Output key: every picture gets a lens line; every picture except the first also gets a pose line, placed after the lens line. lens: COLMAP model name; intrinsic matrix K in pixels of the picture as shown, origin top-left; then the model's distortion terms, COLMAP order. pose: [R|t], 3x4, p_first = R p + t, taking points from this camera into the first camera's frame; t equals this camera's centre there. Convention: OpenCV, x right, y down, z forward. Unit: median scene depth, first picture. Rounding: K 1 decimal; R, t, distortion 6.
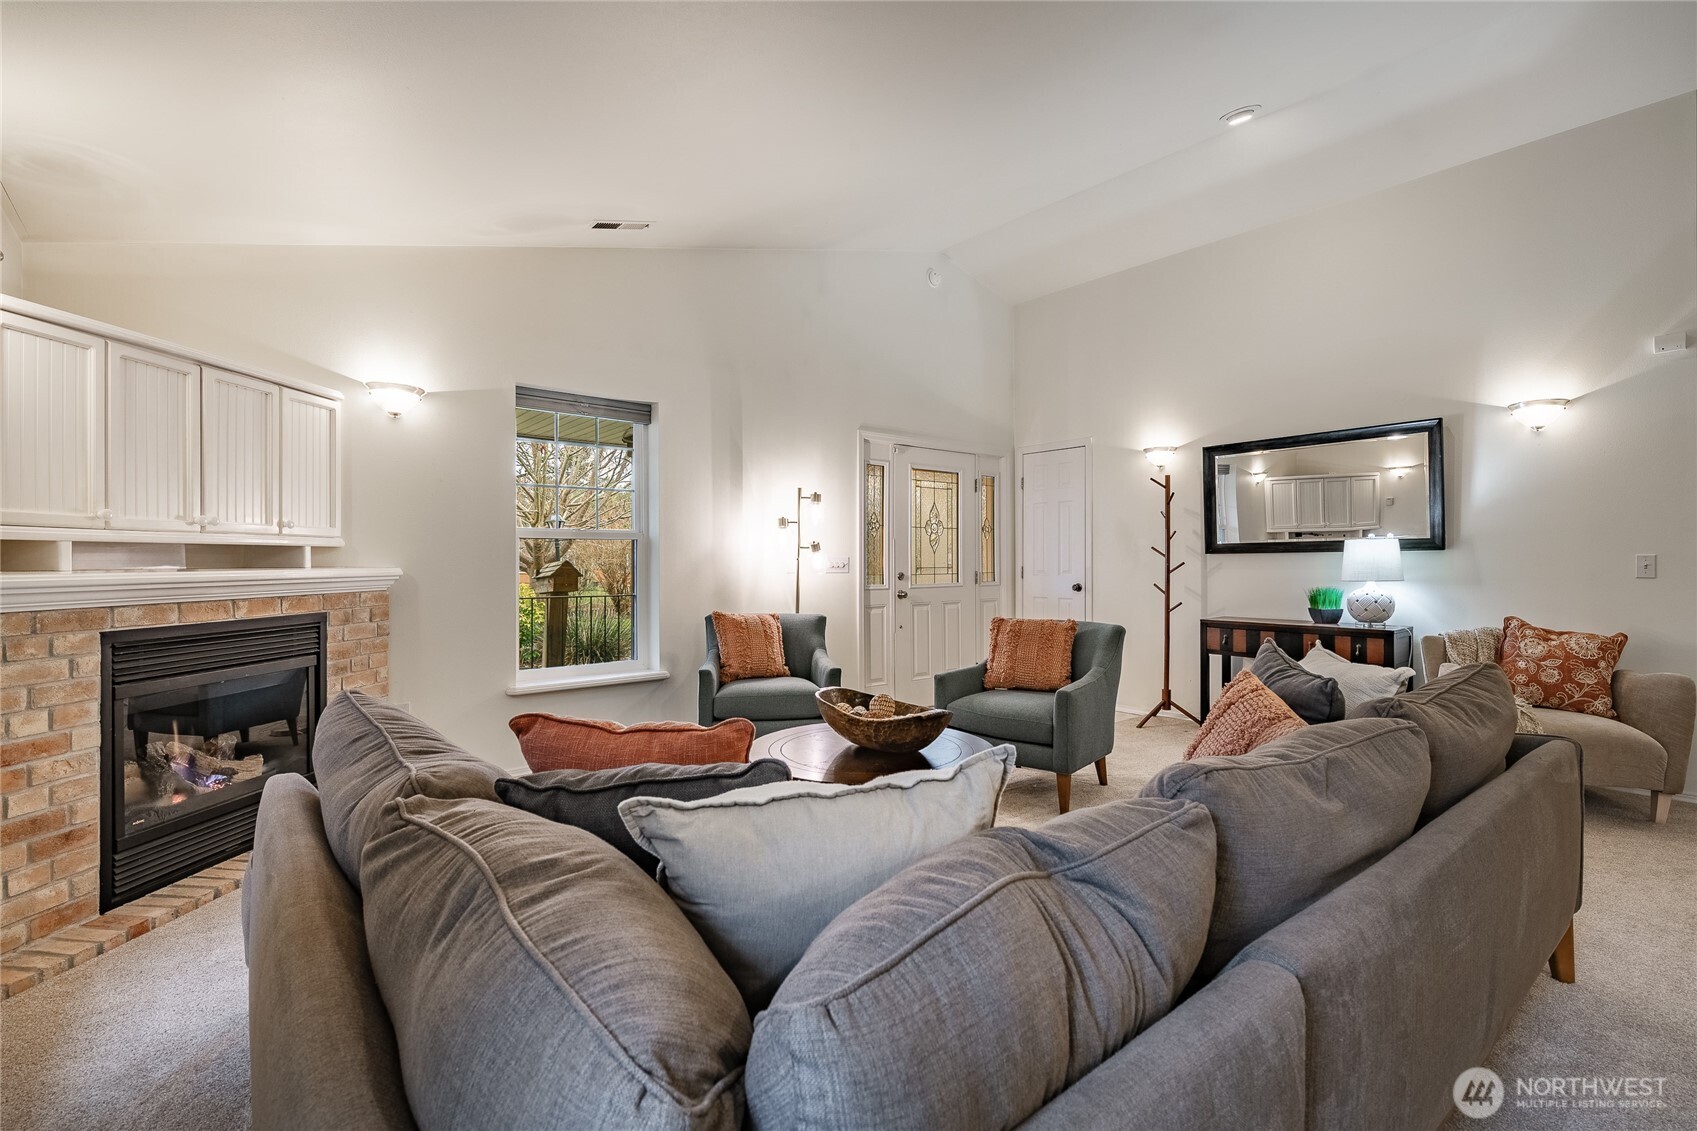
lens RADIAL K [[779.9, 0, 855.8], [0, 779.9, 562.3], [0, 0, 1]] dist [0.004226, -0.004285]
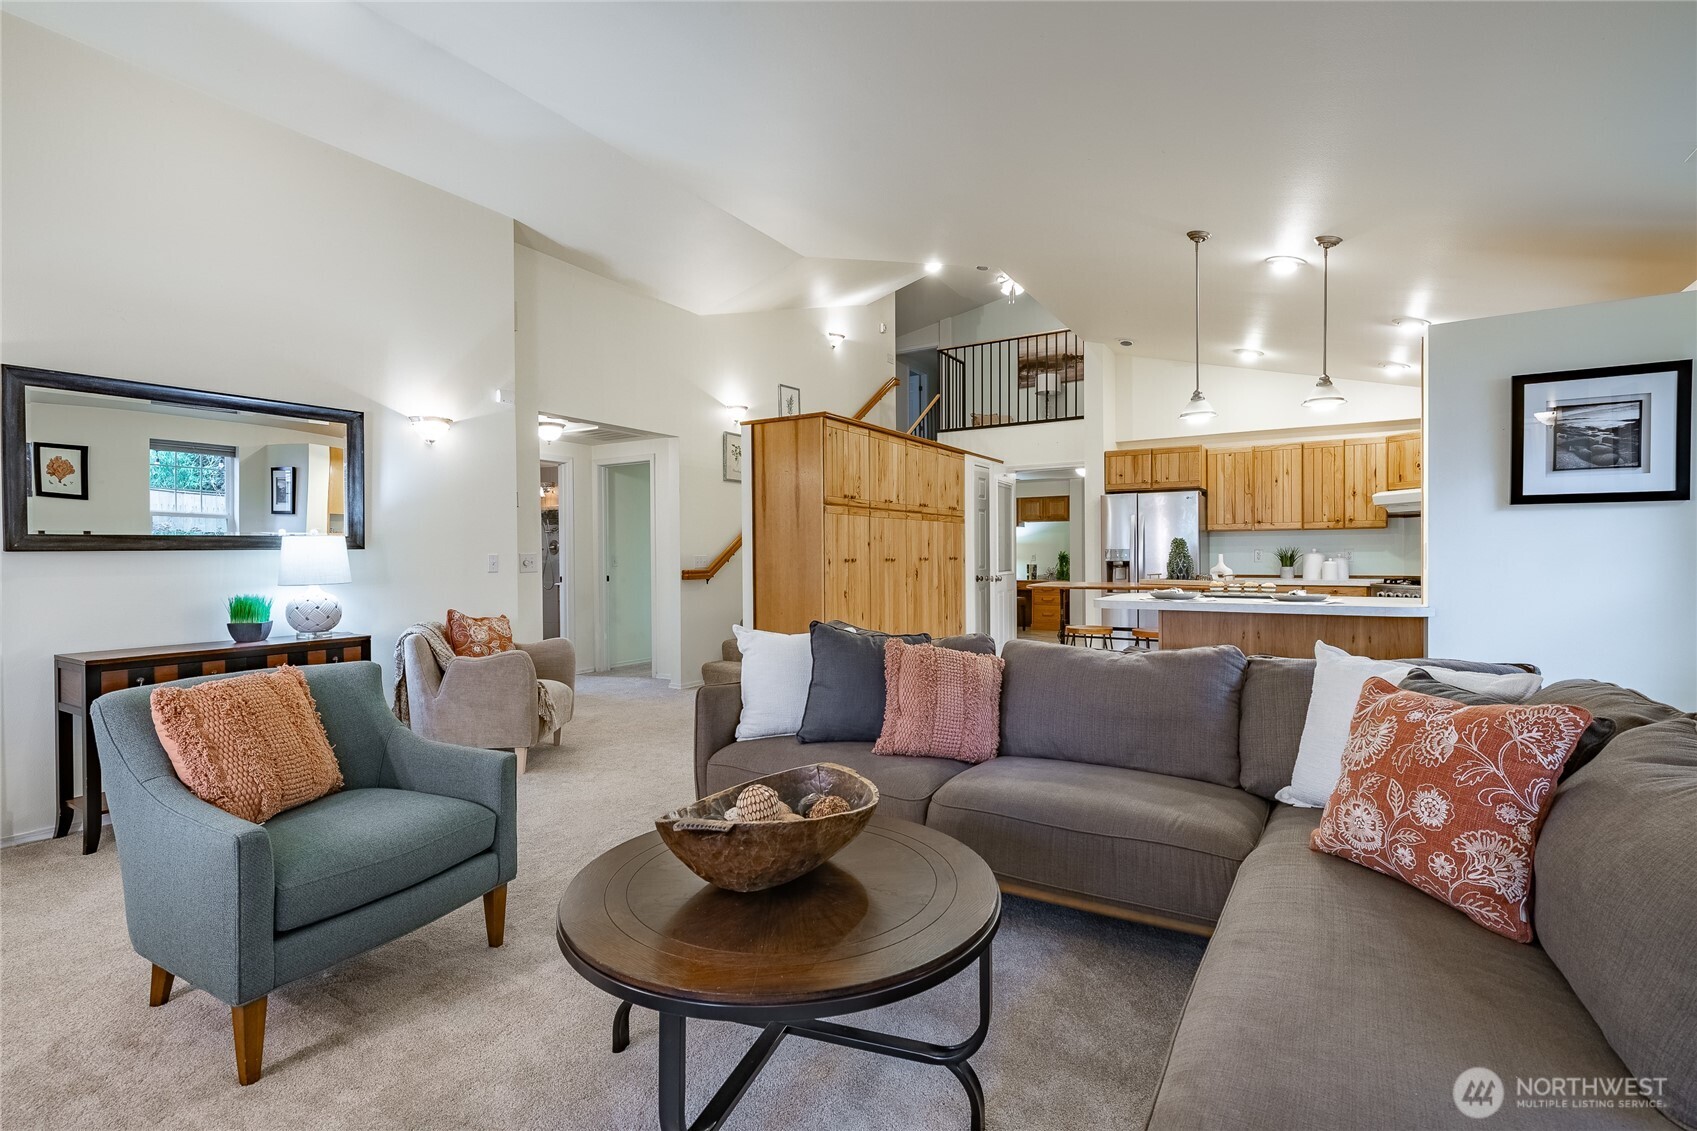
lens RADIAL K [[779.9, 0, 855.5], [0, 779.9, 559.9], [0, 0, 1]] dist [0.004226, -0.004285]
pose [[-0.325065, -0.003647, 0.945685, -0.393334], [0.009107, 0.999934, 0.006986, -0.003846], [-0.945648, 0.010884, -0.325010, 0.801180]]
